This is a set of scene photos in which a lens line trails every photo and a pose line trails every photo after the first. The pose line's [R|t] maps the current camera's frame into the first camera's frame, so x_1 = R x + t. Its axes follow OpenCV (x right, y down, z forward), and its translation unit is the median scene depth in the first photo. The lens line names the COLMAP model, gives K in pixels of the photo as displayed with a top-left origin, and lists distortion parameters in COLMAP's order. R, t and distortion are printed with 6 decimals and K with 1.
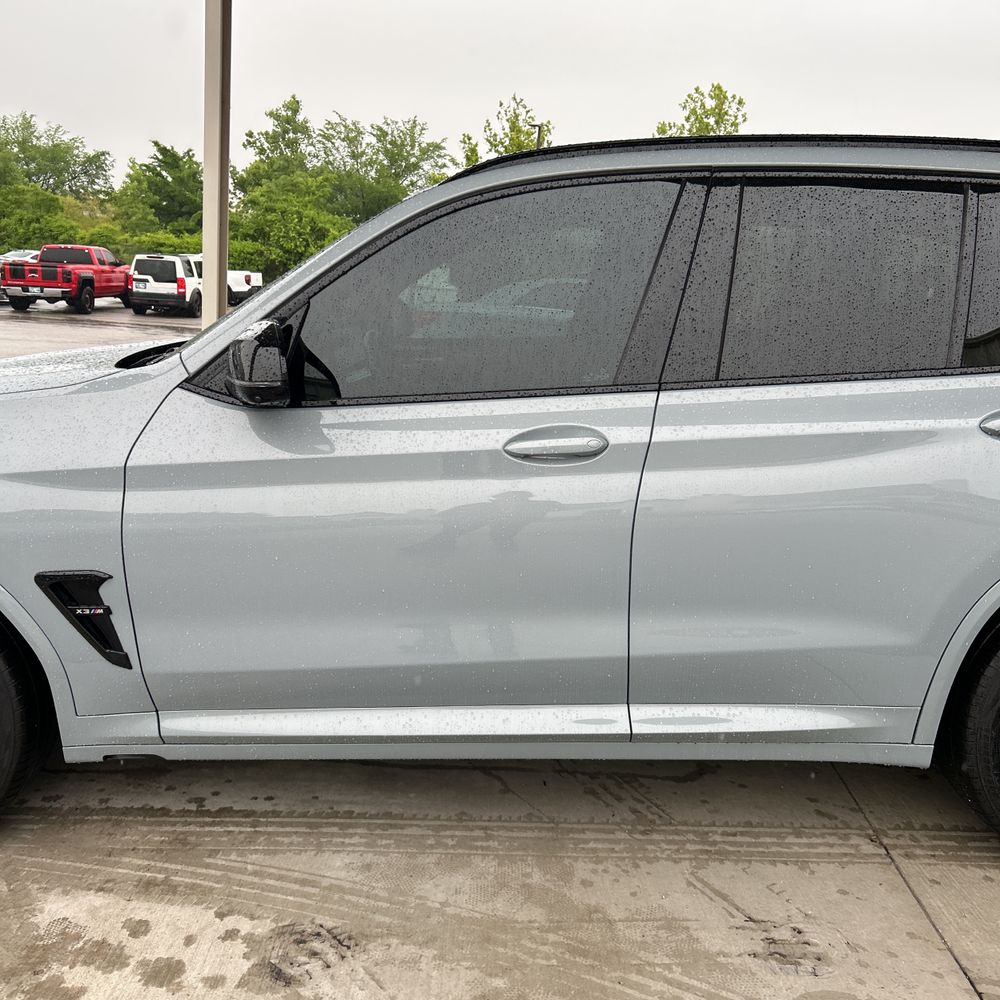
lens RADIAL K [[995.8, 0, 500.0], [0, 995.8, 500.0], [0, 0, 1]] dist [0.044232, -0.041894]
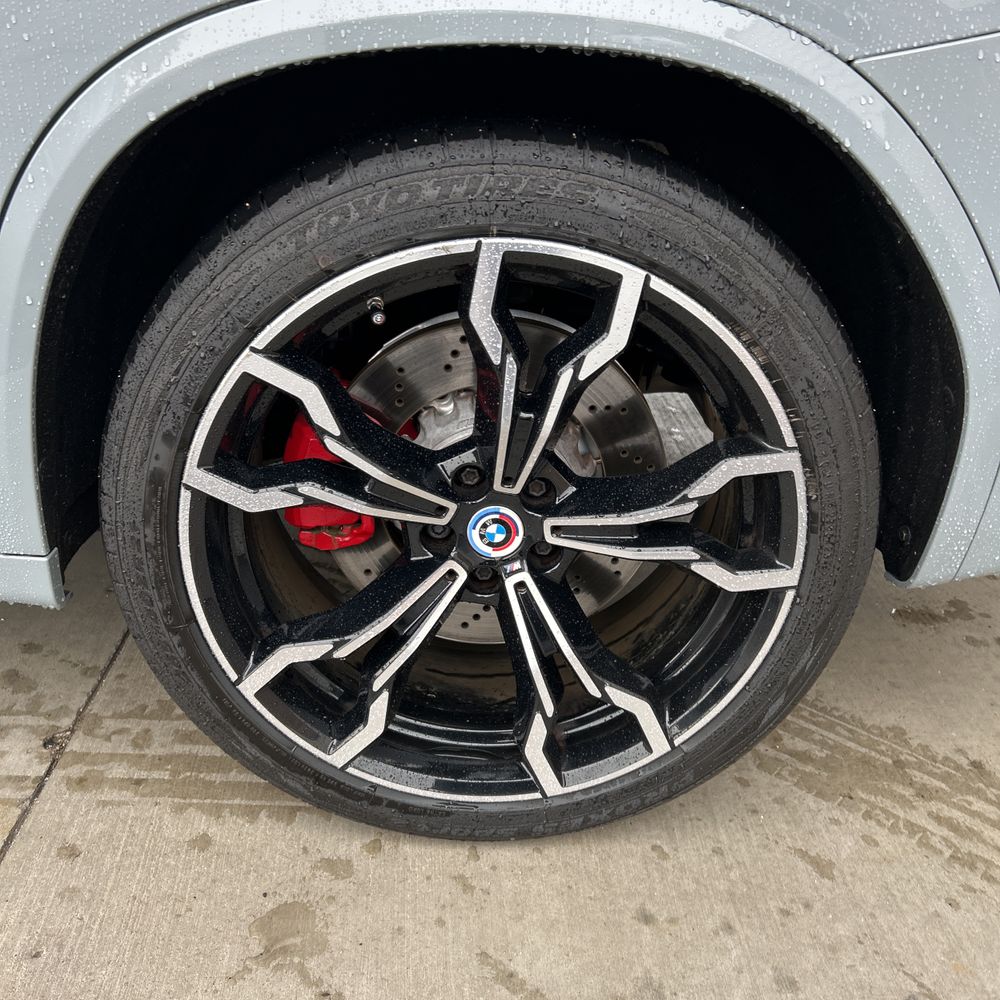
lens RADIAL K [[1002.2, 0, 500.2], [0, 1002.2, 486.1], [0, 0, 1]] dist [0.129410, -0.266452]
pose [[0.996357, 0.037212, 0.076730, 0.384221], [-0.052564, 0.976506, 0.208981, 0.077872], [-0.067151, -0.212253, 0.974905, 0.385565]]
